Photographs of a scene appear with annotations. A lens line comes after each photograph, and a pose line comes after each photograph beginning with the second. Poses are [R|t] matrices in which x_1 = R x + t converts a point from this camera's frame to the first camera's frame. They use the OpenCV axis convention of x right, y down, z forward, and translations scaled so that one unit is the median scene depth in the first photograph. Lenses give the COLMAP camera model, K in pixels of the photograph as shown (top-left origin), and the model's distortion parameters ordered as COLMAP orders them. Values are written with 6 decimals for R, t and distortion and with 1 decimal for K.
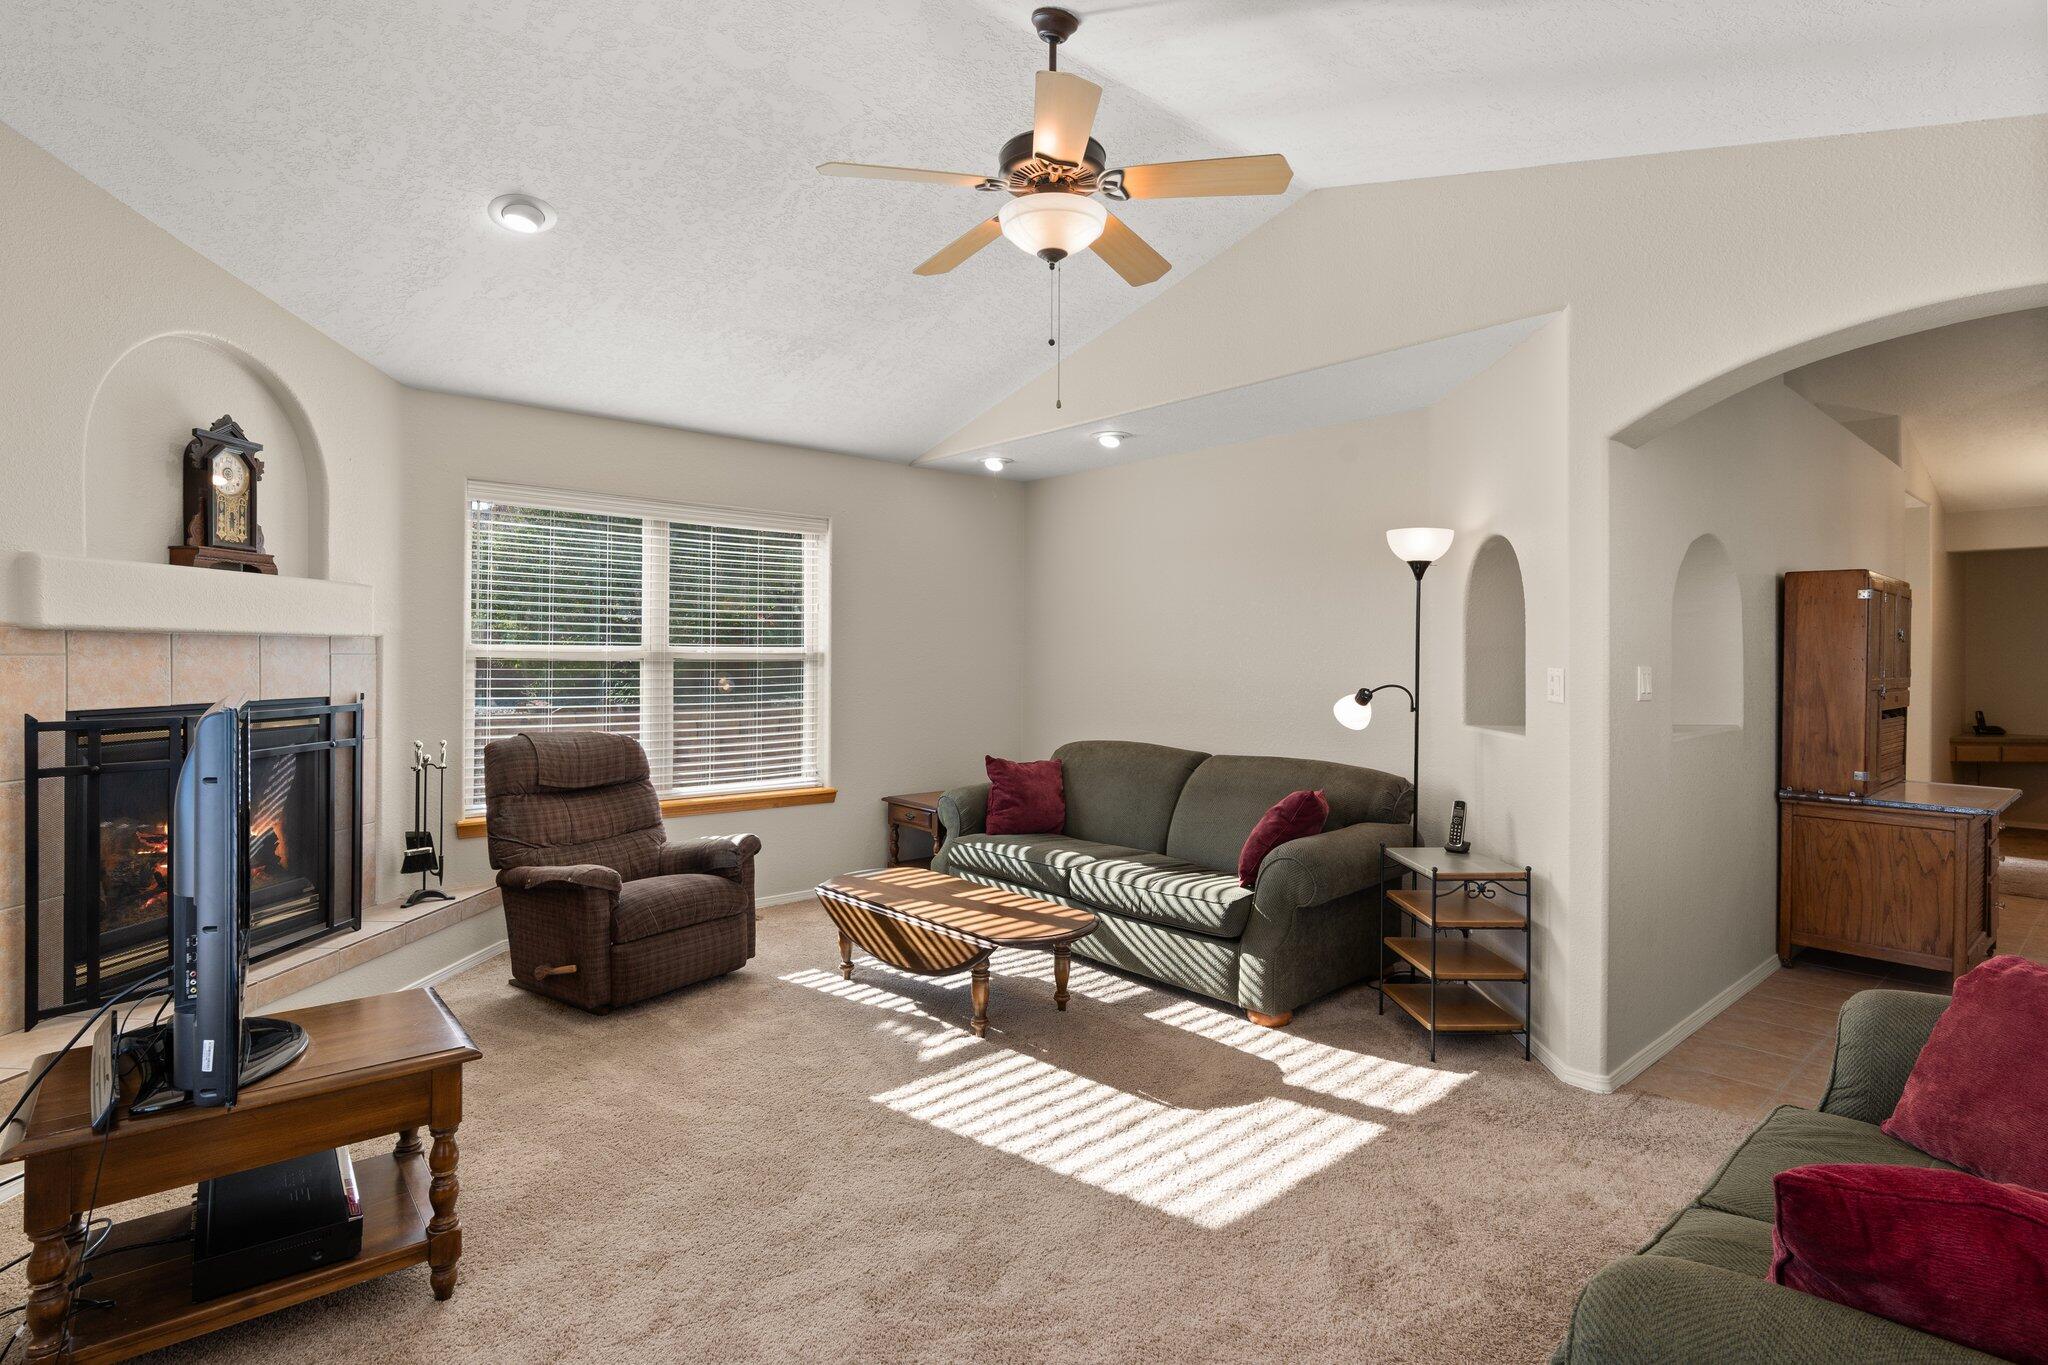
lens RADIAL K [[1008.7, 0, 1019.3], [0, 1008.7, 661.3], [0, 0, 1]] dist [-0.015667, -0.000134]
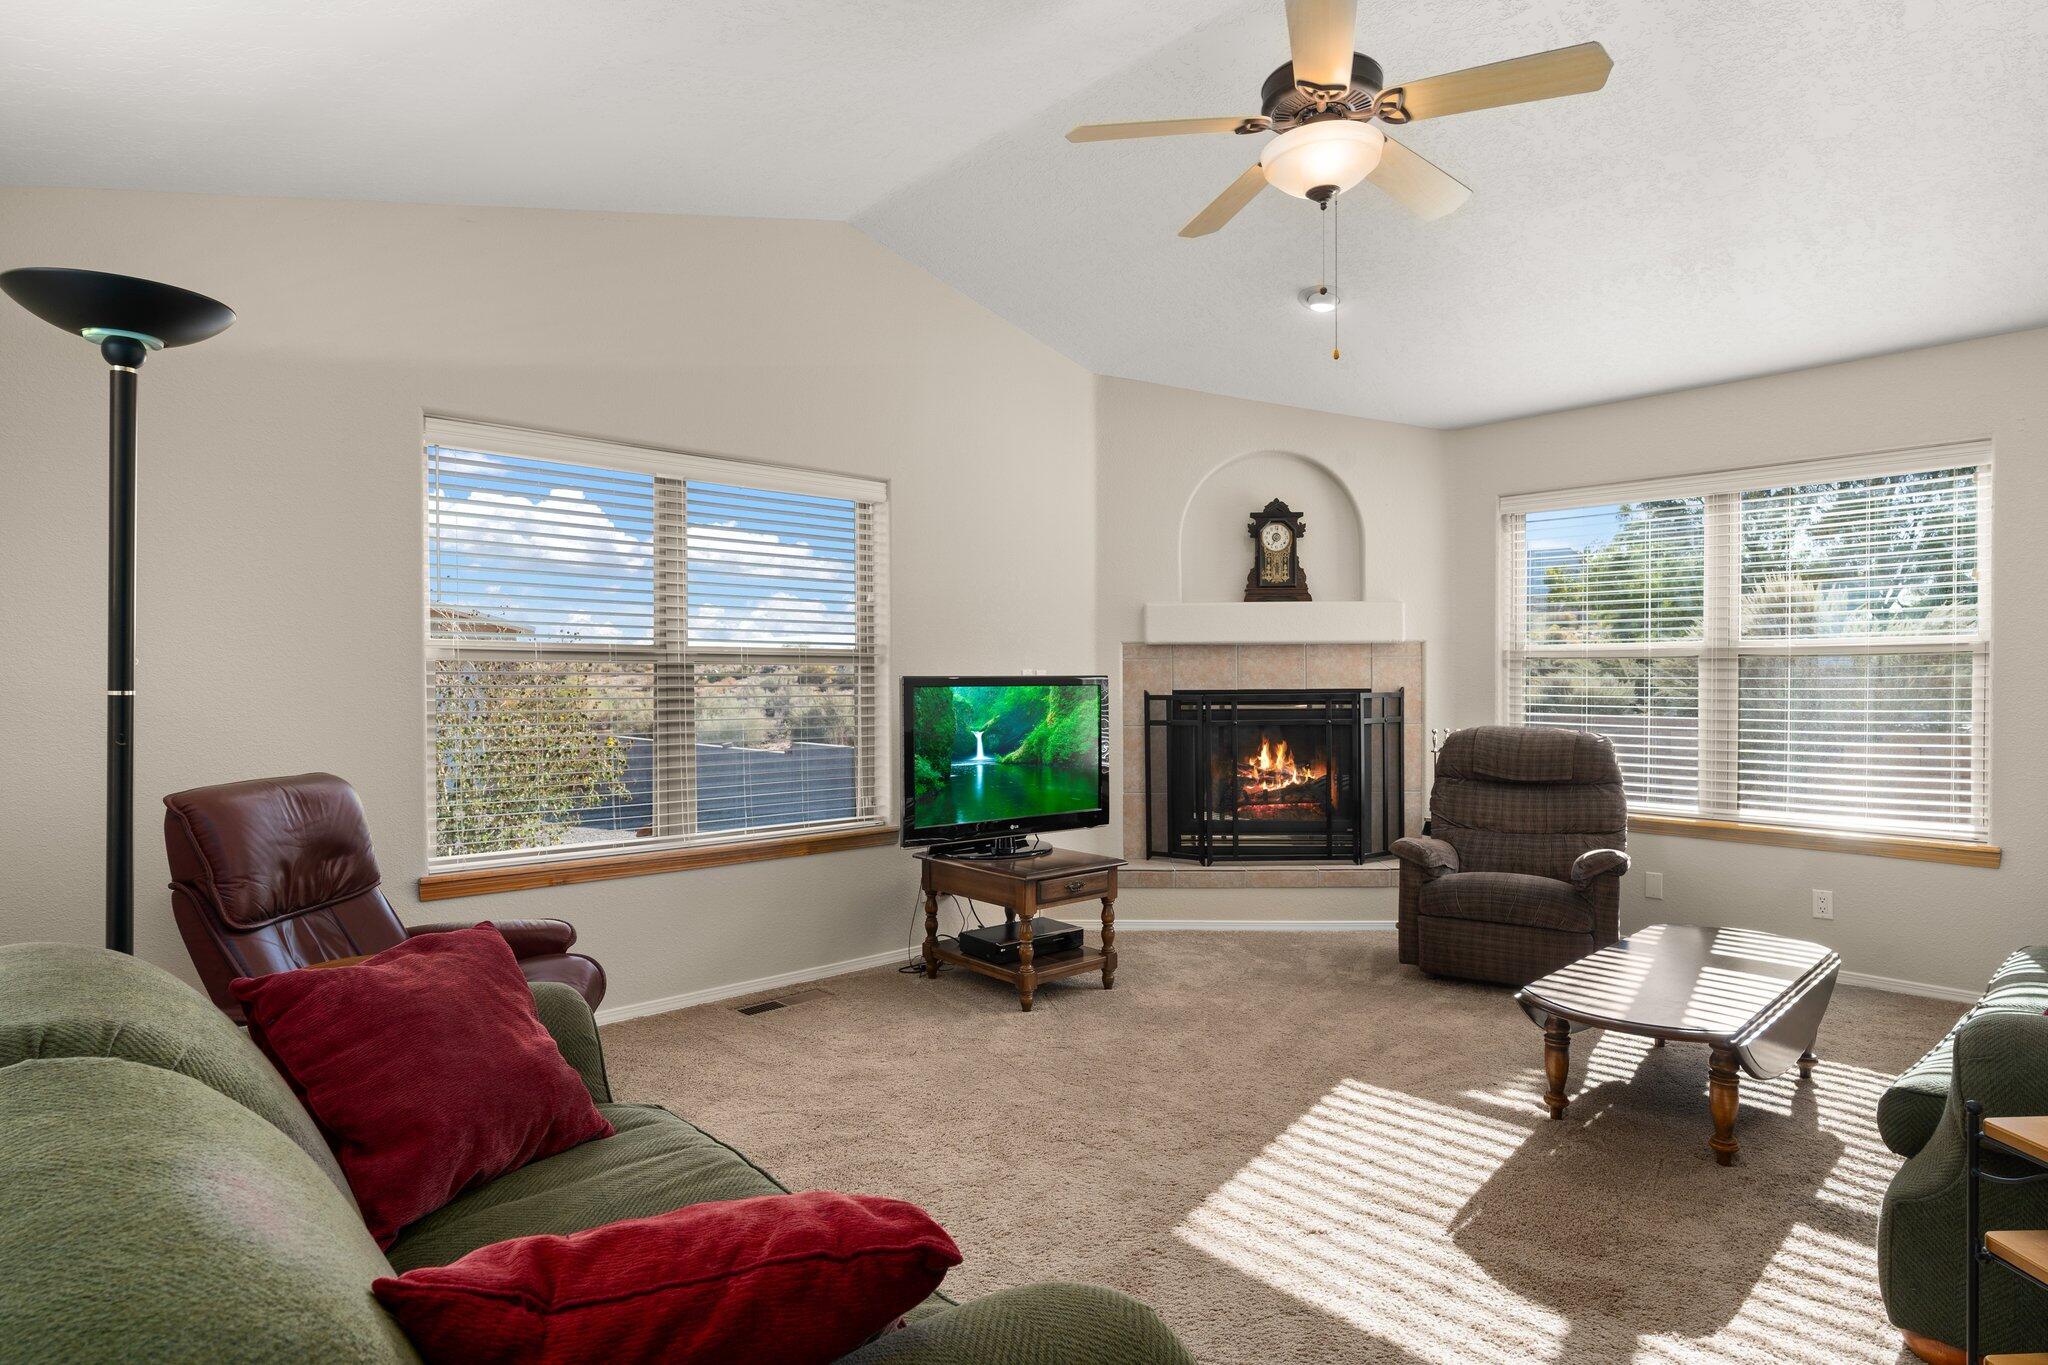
lens RADIAL K [[1078.3, 0, 1013.2], [0, 1078.3, 684.3], [0, 0, 1]] dist [-0.007186, -0.000442]
pose [[0.027589, 0.005364, -0.999605, 0.801628], [0.001422, 0.999984, 0.005405, 0.023552], [0.999618, -0.001570, 0.027581, 0.542396]]
